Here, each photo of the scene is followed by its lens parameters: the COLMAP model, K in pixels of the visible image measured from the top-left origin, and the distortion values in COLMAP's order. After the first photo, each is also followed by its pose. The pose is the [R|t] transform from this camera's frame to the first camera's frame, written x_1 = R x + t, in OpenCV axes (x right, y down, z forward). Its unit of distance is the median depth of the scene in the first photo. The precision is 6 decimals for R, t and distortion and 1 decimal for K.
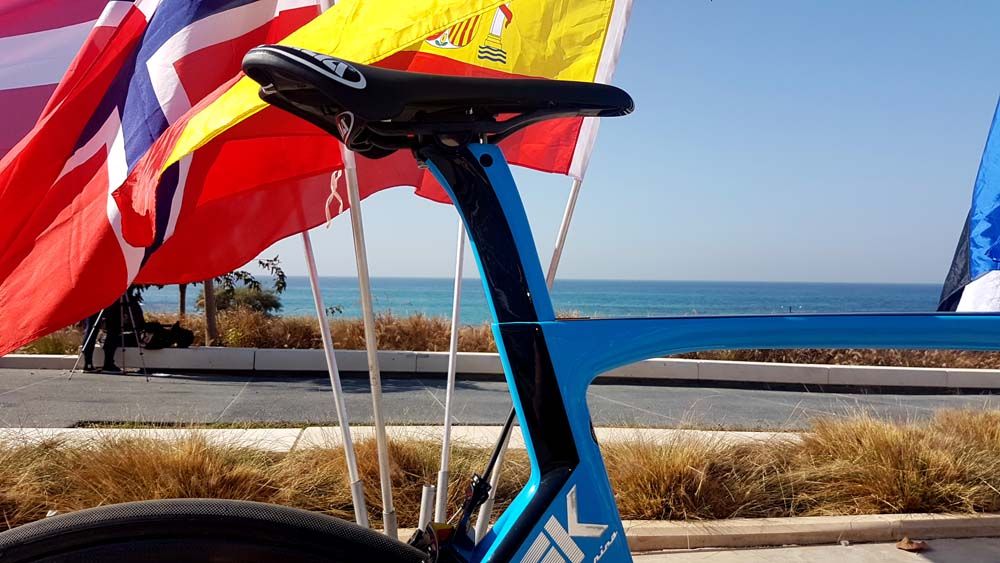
lens RADIAL K [[777.2, 0, 500.0], [0, 777.2, 281.5], [0, 0, 1]] dist [0.166295, -0.326055]
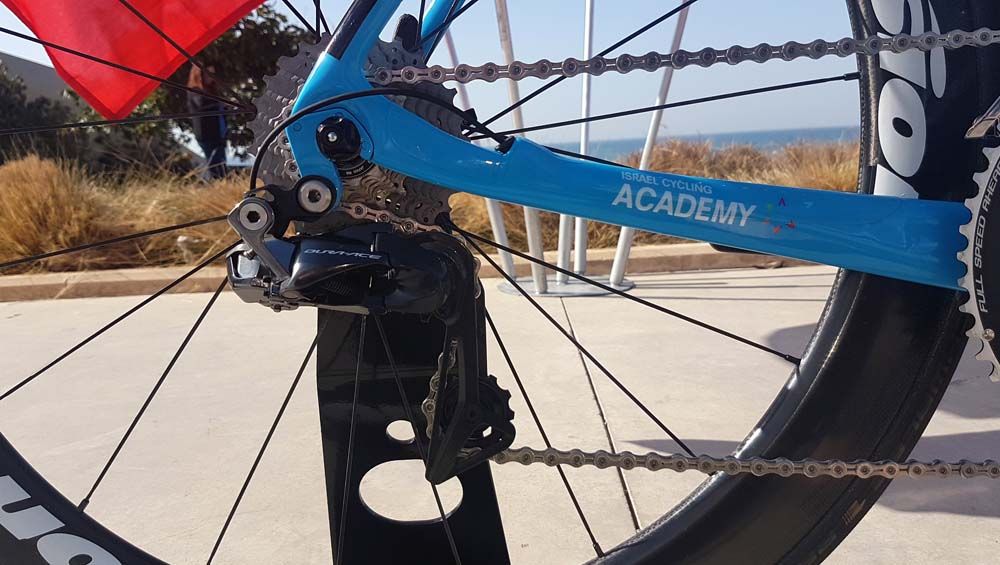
lens RADIAL K [[823.0, 0, 502.6], [0, 823.0, 303.6], [0, 0, 1]] dist [0.172334, -0.273193]
pose [[0.989557, -0.024970, -0.141960, -0.029858], [0.050027, 0.983155, 0.175793, 0.186193], [0.135179, -0.181059, 0.974138, 0.030818]]
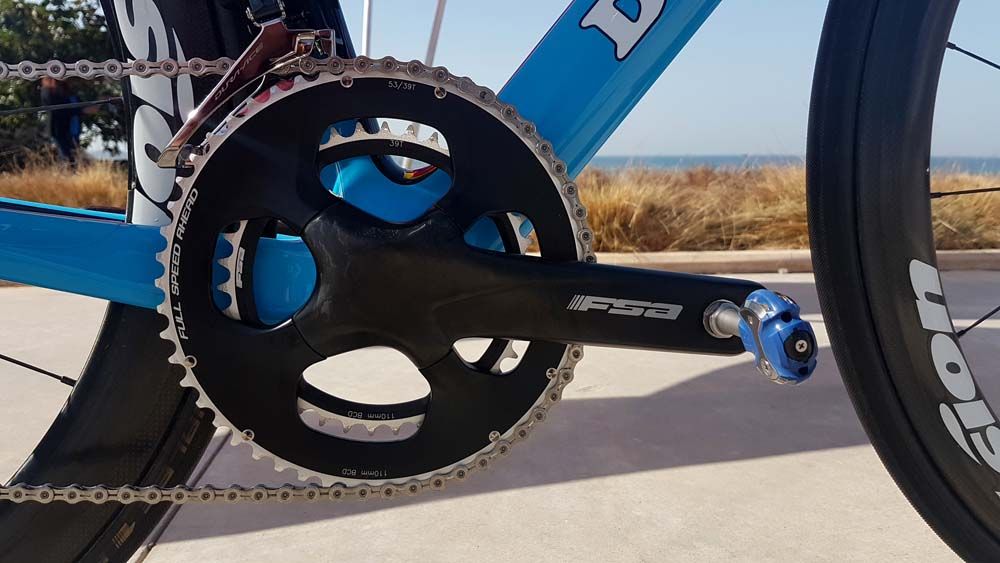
lens RADIAL K [[777.2, 0, 500.0], [0, 777.2, 281.5], [0, 0, 1]] dist [0.166295, -0.326055]
pose [[0.999988, -0.002982, -0.003820, 0.091835], [0.003525, 0.988509, 0.151123, 0.186931], [0.003325, -0.151135, 0.988508, 0.050186]]
